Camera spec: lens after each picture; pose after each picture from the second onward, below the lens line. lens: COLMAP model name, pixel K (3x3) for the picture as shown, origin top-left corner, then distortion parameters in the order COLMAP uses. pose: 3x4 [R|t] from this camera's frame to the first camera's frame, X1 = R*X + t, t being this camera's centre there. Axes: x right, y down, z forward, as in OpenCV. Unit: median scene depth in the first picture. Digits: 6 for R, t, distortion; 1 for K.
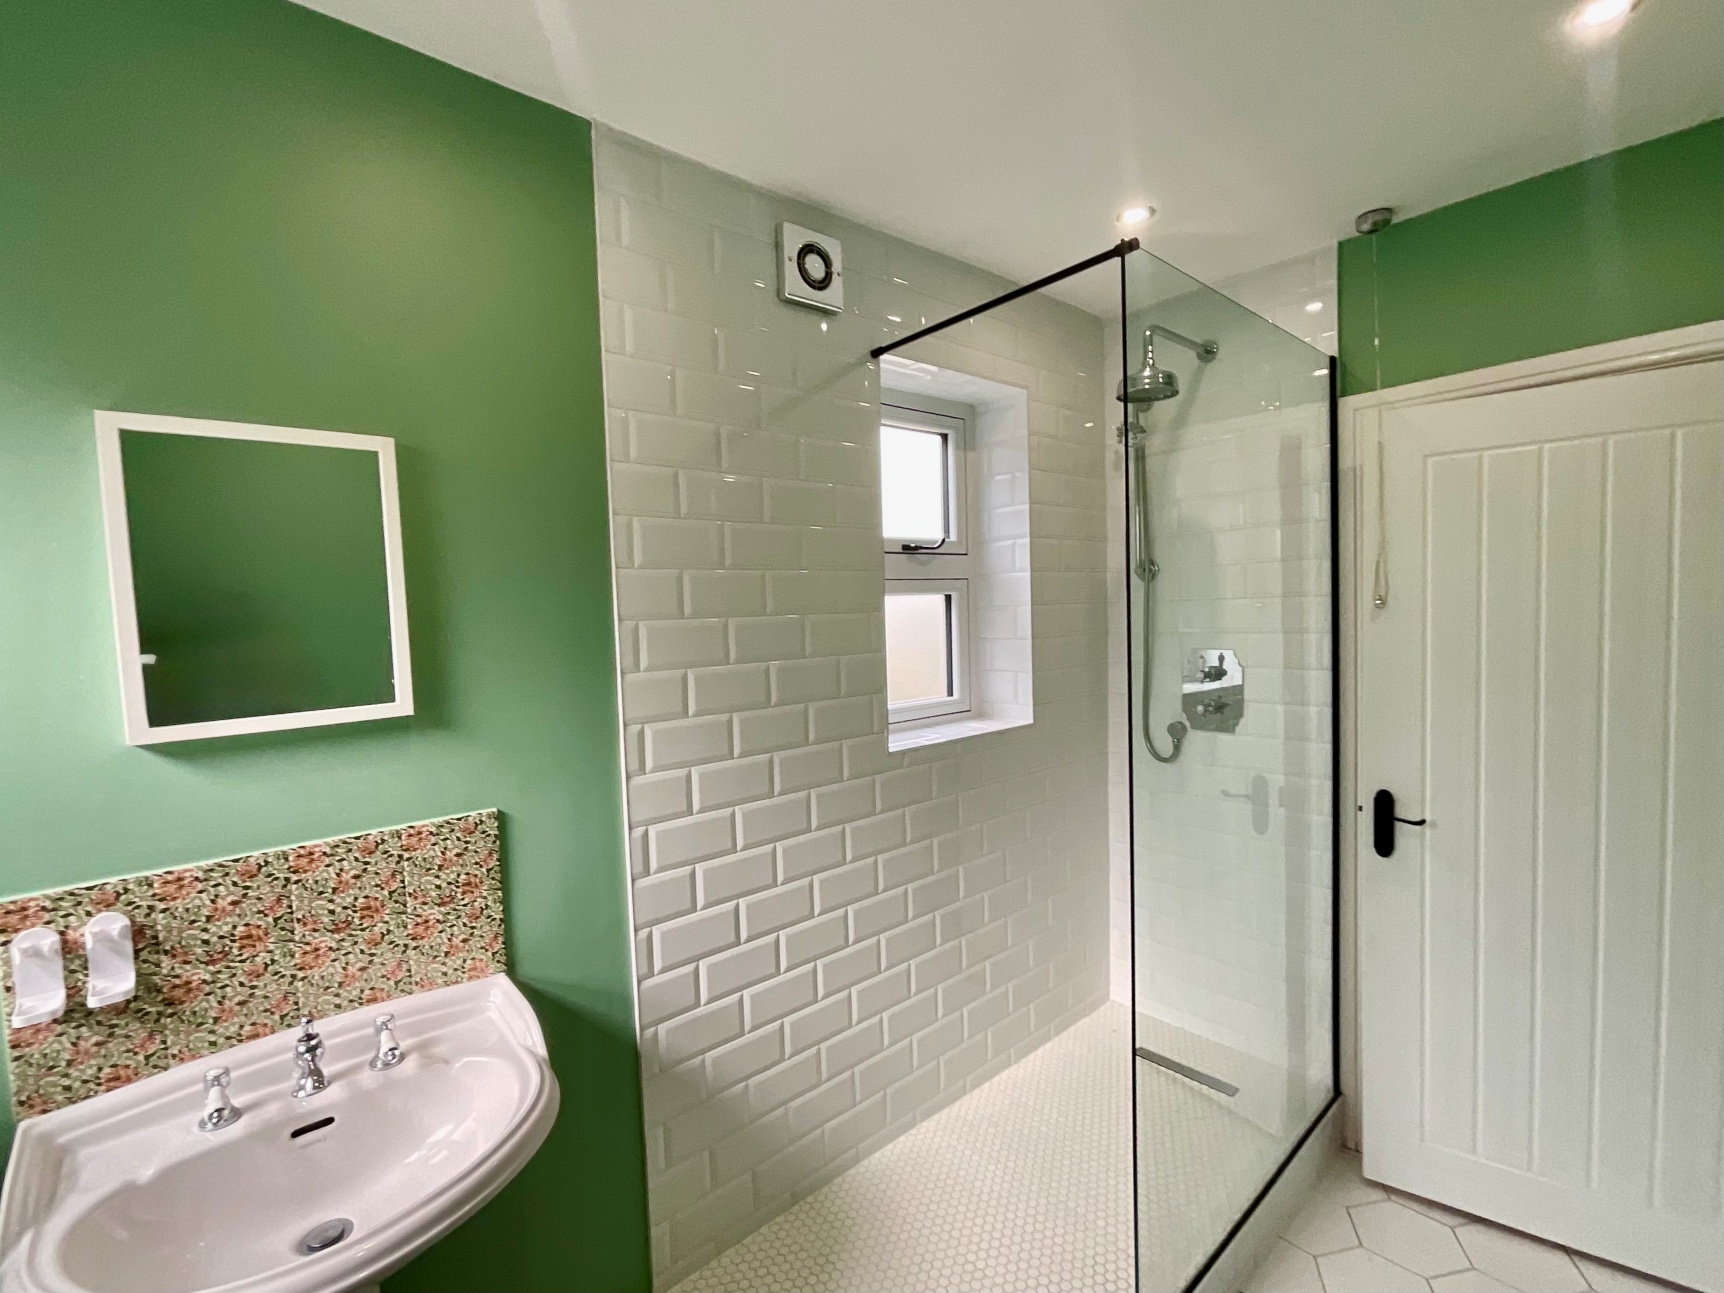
lens RADIAL K [[752.2, 0, 862.4], [0, 752.2, 651.5], [0, 0, 1]] dist [-0.001557, 0.000026]
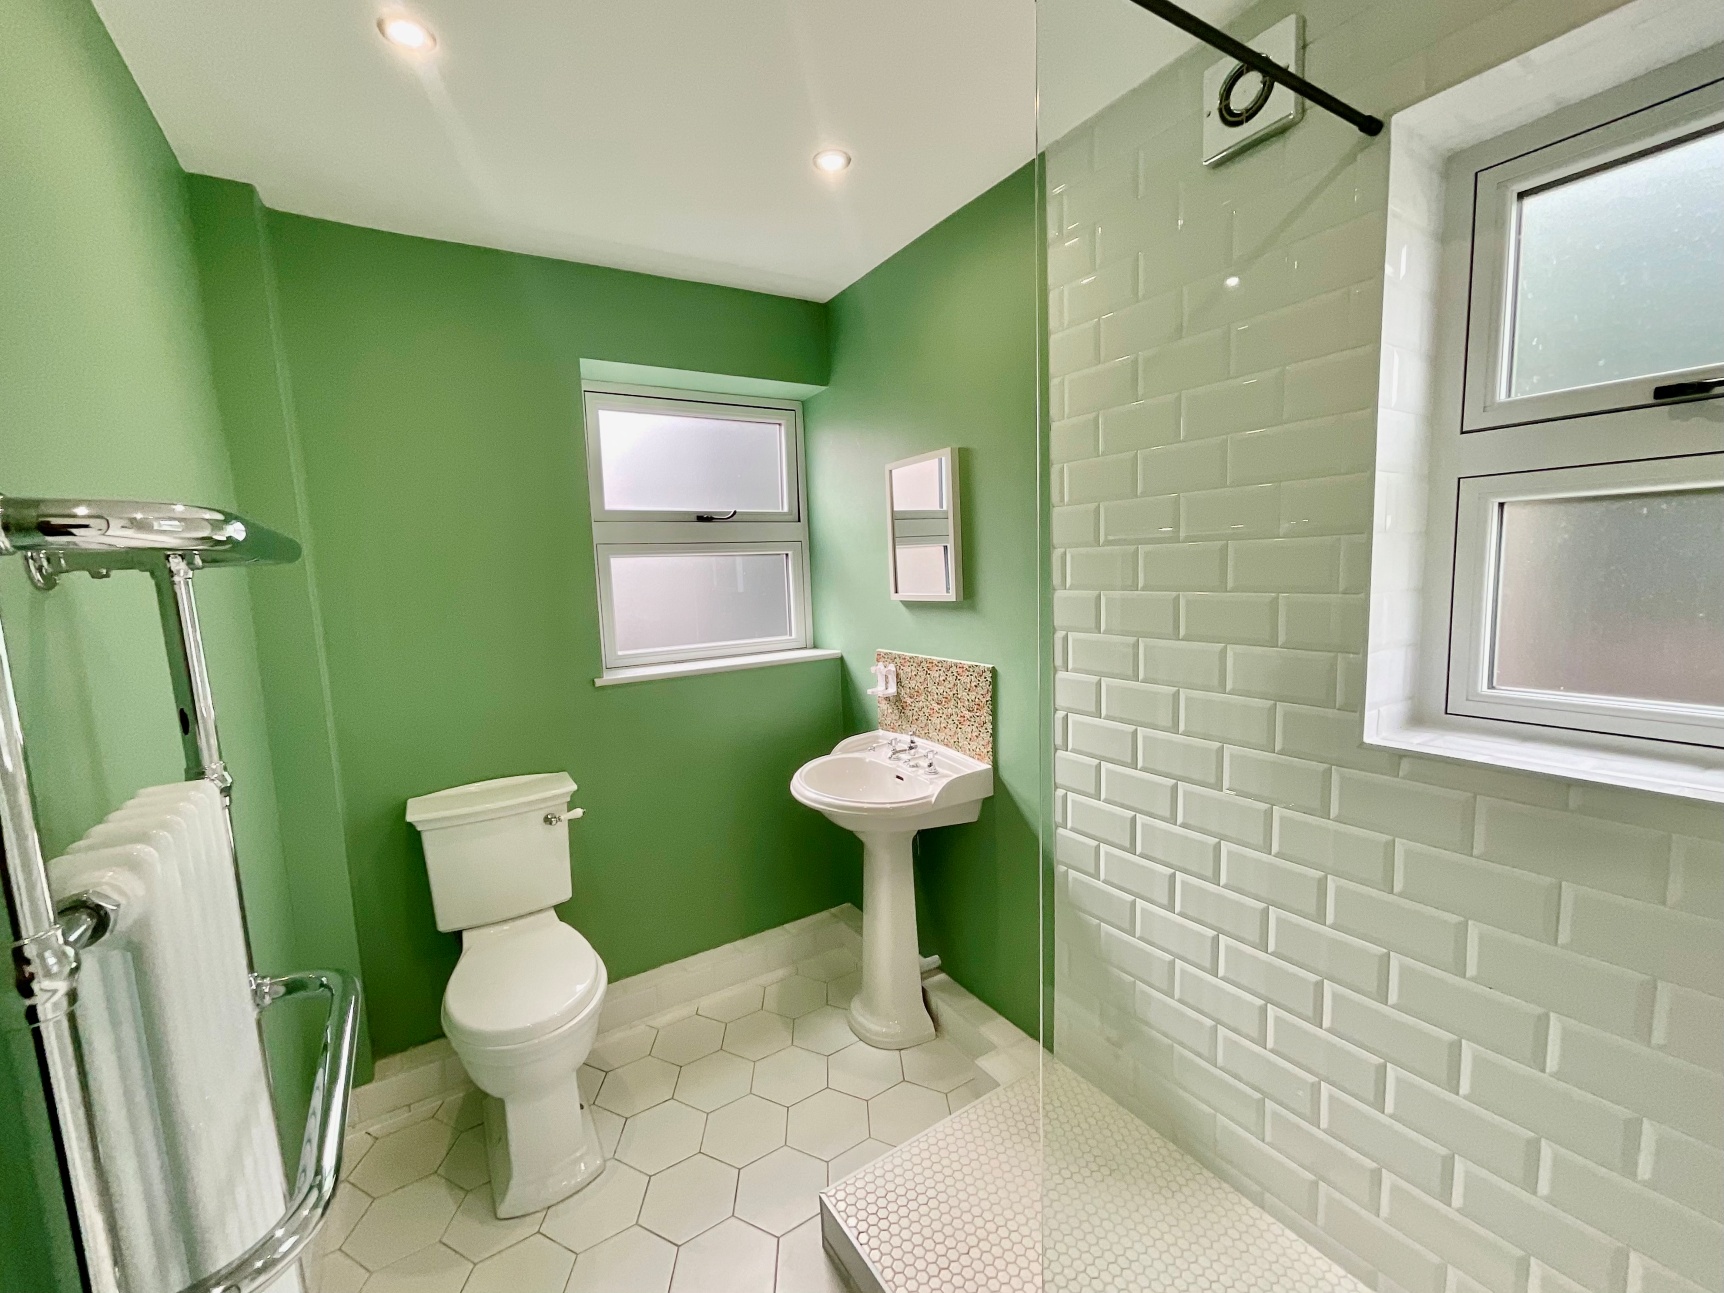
lens RADIAL K [[723.4, 0, 849.6], [0, 723.4, 650.1], [0, 0, 1]] dist [0.002592, 0.000330]
pose [[-0.156297, 0.159069, -0.974817, 1.074435], [-0.008404, 0.986697, 0.162354, -0.074061], [0.987674, 0.033567, -0.152881, 0.940164]]
